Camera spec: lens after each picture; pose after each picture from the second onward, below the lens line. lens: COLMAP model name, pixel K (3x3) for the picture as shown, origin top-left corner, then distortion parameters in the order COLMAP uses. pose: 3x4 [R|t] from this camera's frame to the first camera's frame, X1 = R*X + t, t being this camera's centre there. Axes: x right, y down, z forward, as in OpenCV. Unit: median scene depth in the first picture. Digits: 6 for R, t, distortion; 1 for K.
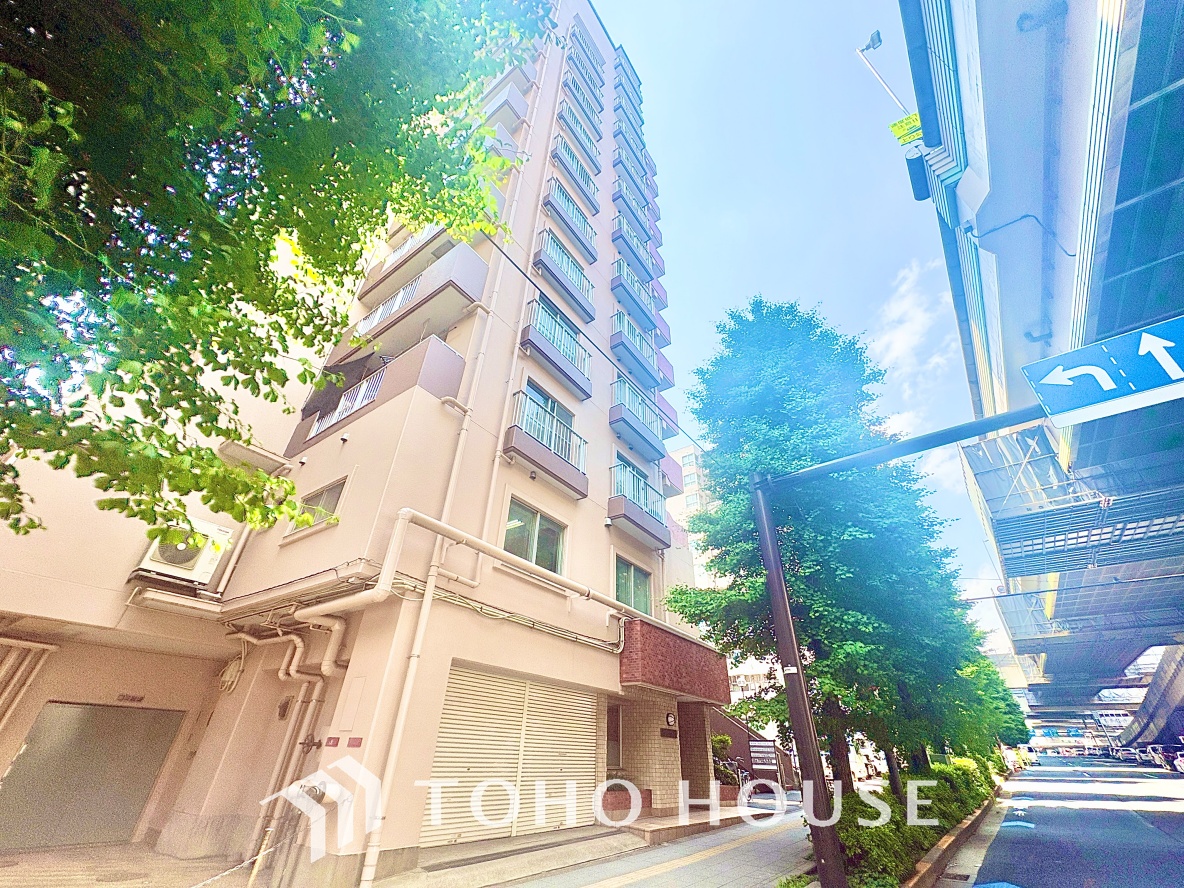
lens RADIAL K [[469.5, 0, 594.6], [0, 469.5, 446.7], [0, 0, 1]] dist [-0.000525, 0.000395]
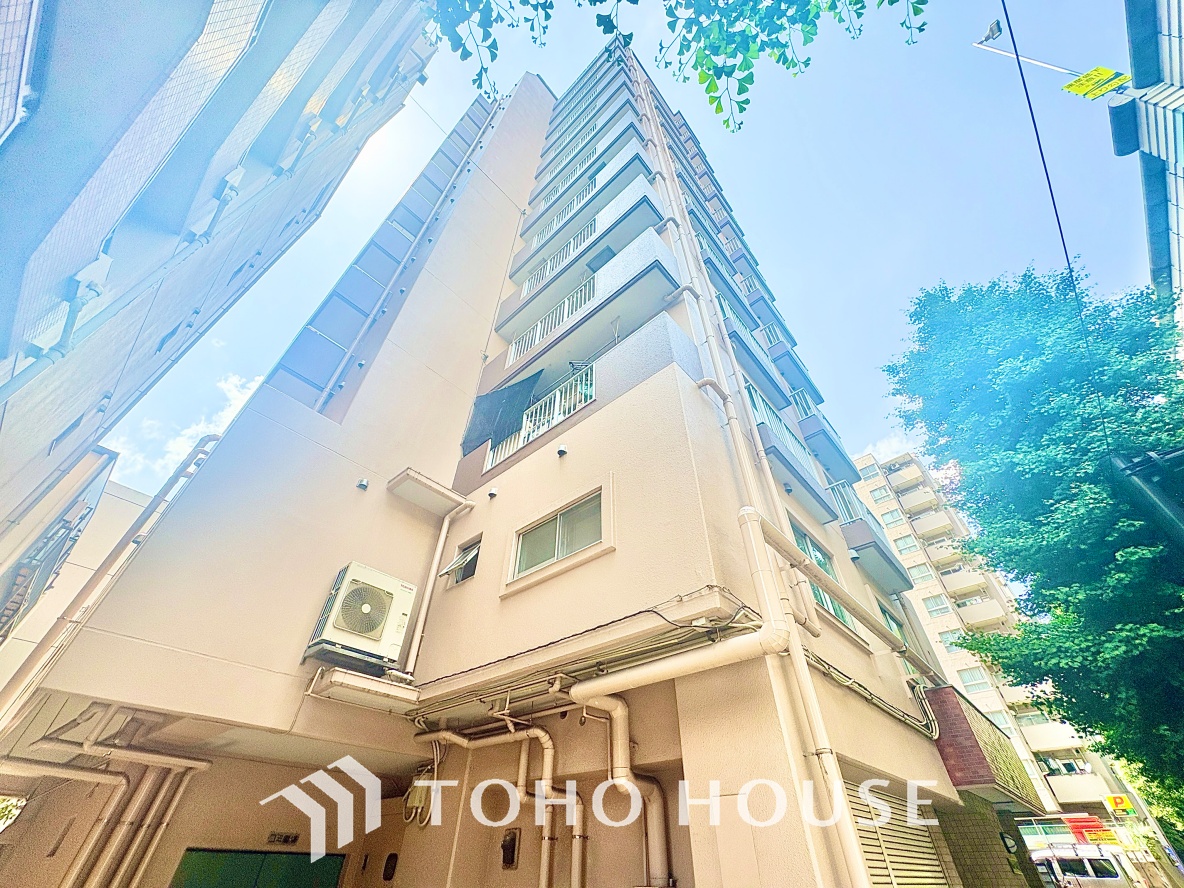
lens RADIAL K [[471.7, 0, 591.9], [0, 471.7, 445.0], [0, 0, 1]] dist [0.000694, 0.000021]
pose [[0.993377, -0.090919, -0.070252, -0.443562], [0.078252, 0.983056, -0.165763, 0.108423], [0.084133, 0.159168, 0.983660, 0.250788]]
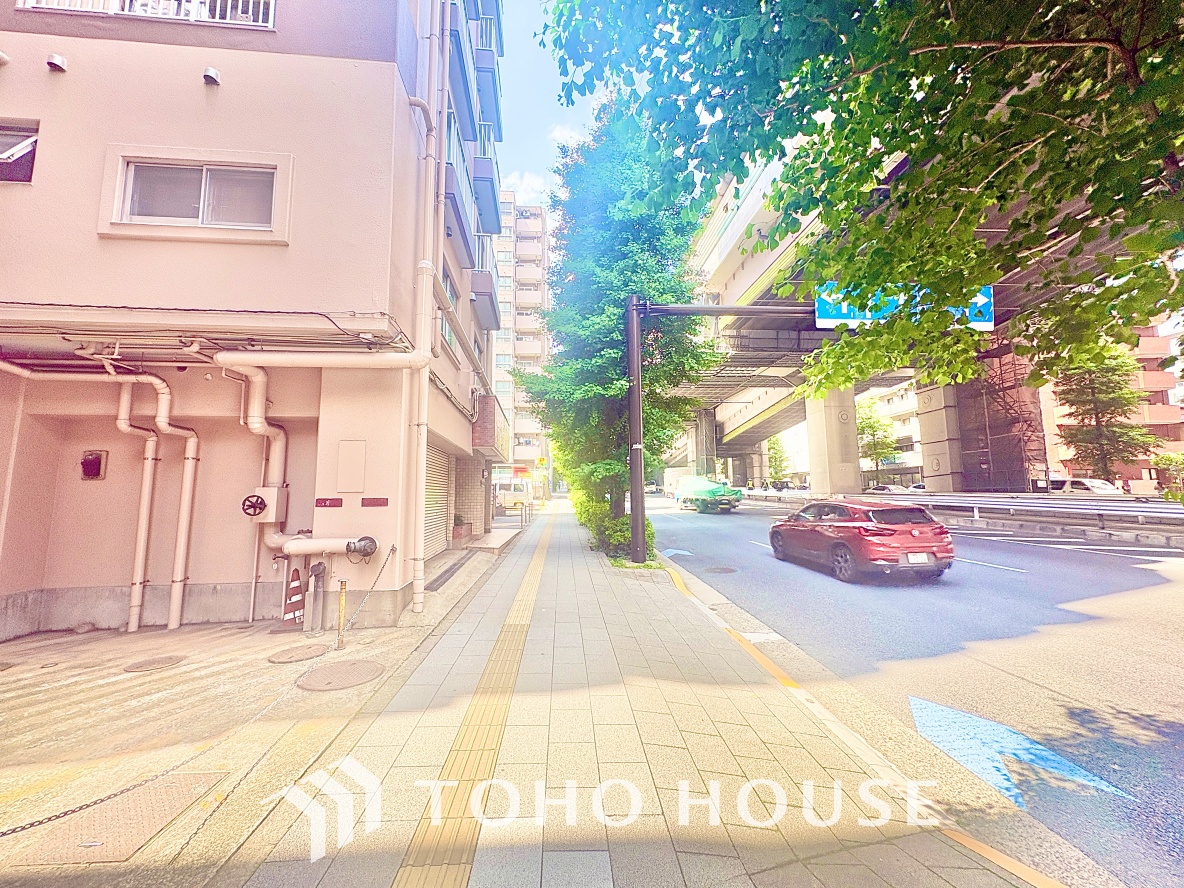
lens RADIAL K [[471.7, 0, 591.9], [0, 471.7, 445.0], [0, 0, 1]] dist [0.000694, 0.000021]
pose [[0.750194, 0.037715, 0.660142, -0.566137], [-0.337354, 0.880487, 0.333070, 0.032899], [-0.568684, -0.472568, 0.673259, 0.097457]]
